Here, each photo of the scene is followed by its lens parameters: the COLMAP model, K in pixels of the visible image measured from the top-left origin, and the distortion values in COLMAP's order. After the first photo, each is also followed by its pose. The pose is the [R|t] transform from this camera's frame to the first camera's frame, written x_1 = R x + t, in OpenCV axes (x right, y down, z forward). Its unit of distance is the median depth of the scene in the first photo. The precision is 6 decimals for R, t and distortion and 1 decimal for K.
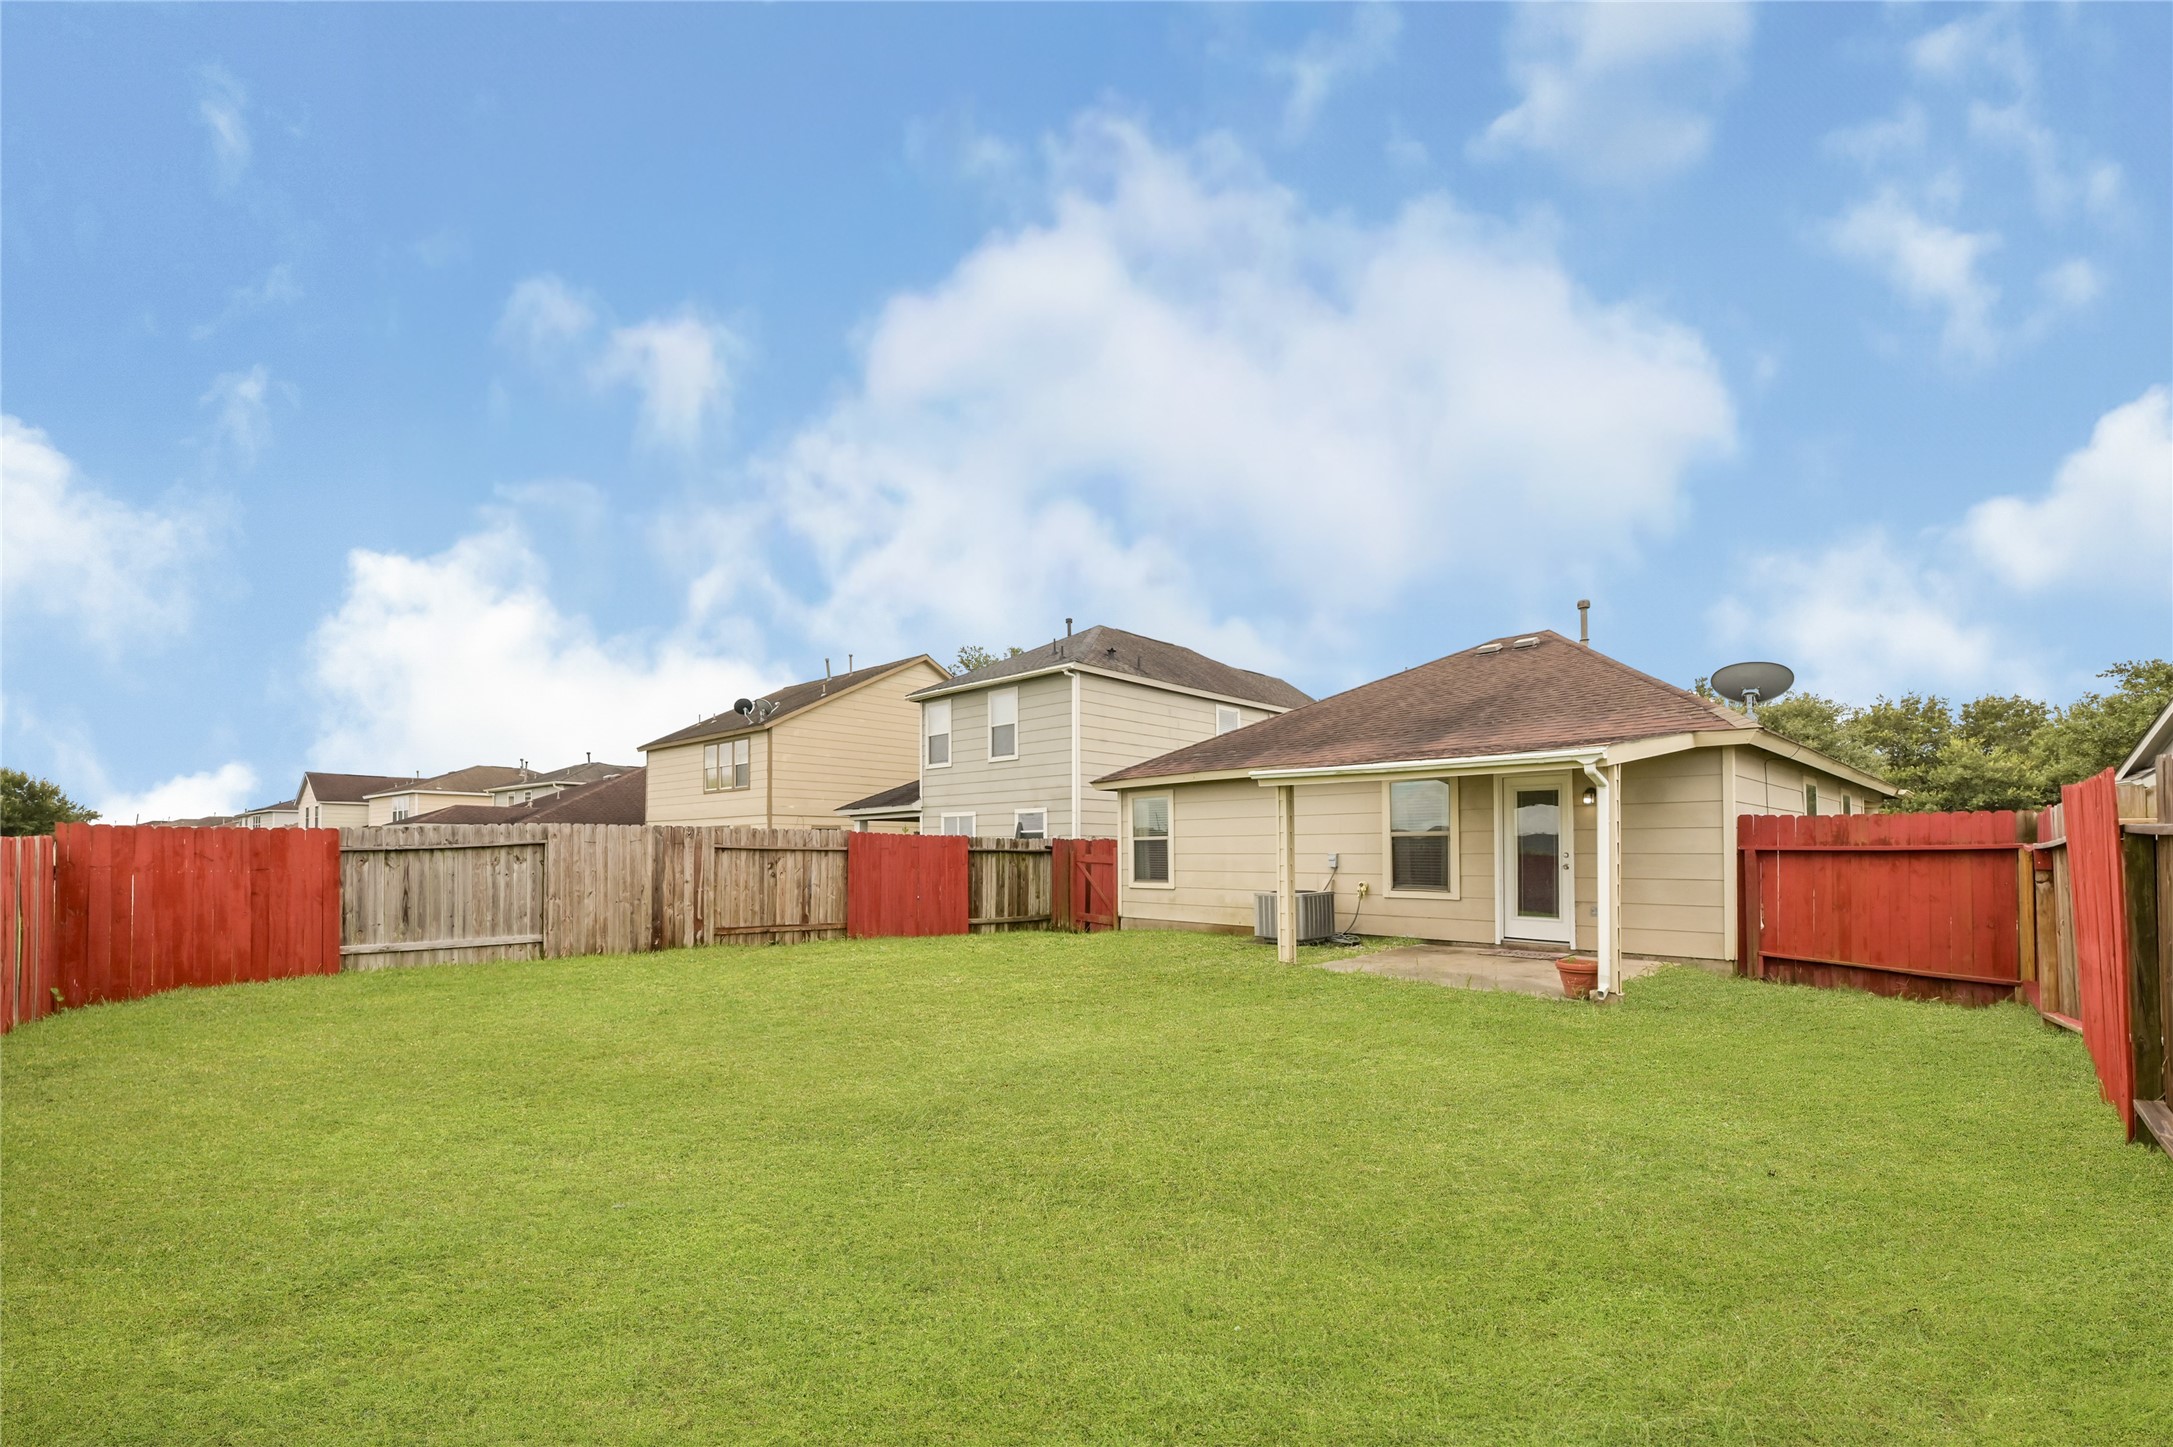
lens RADIAL K [[865.2, 0, 1086.5], [0, 865.2, 723.5], [0, 0, 1]] dist [0.000083, -0.000163]
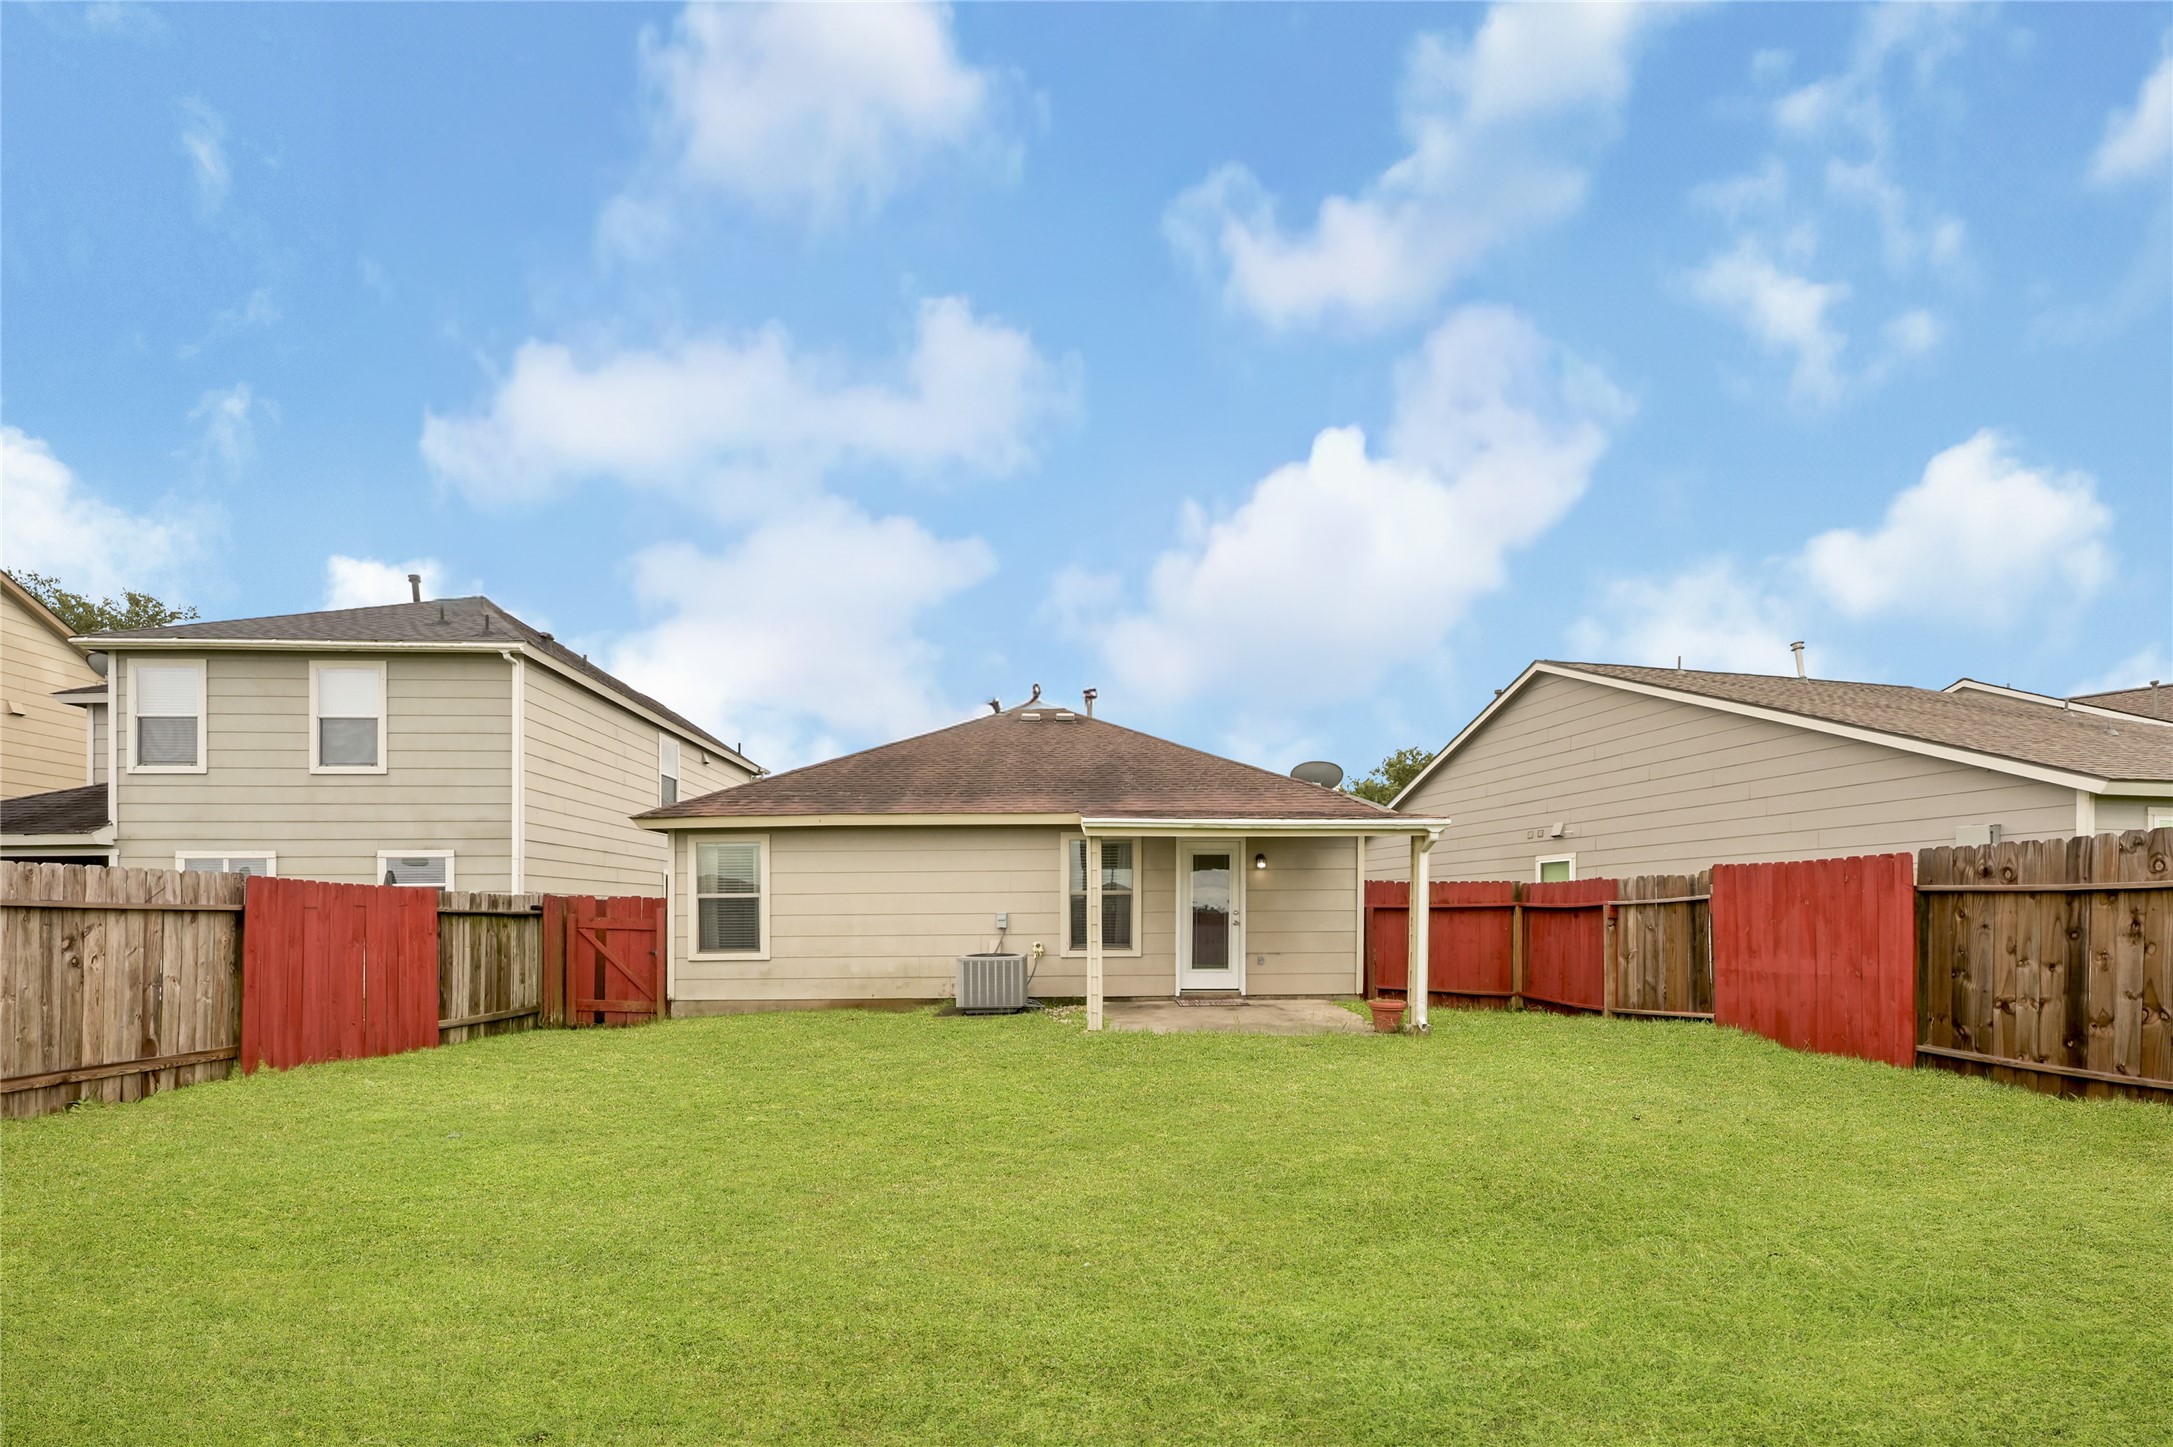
lens RADIAL K [[893.7, 0, 1085.4], [0, 893.7, 828.9], [0, 0, 1]] dist [-0.000343, -0.000232]
pose [[0.688015, 0.065366, 0.722747, -0.286371], [-0.100136, 0.994959, 0.005339, 0.037967], [-0.718755, -0.076046, 0.691092, 0.230562]]
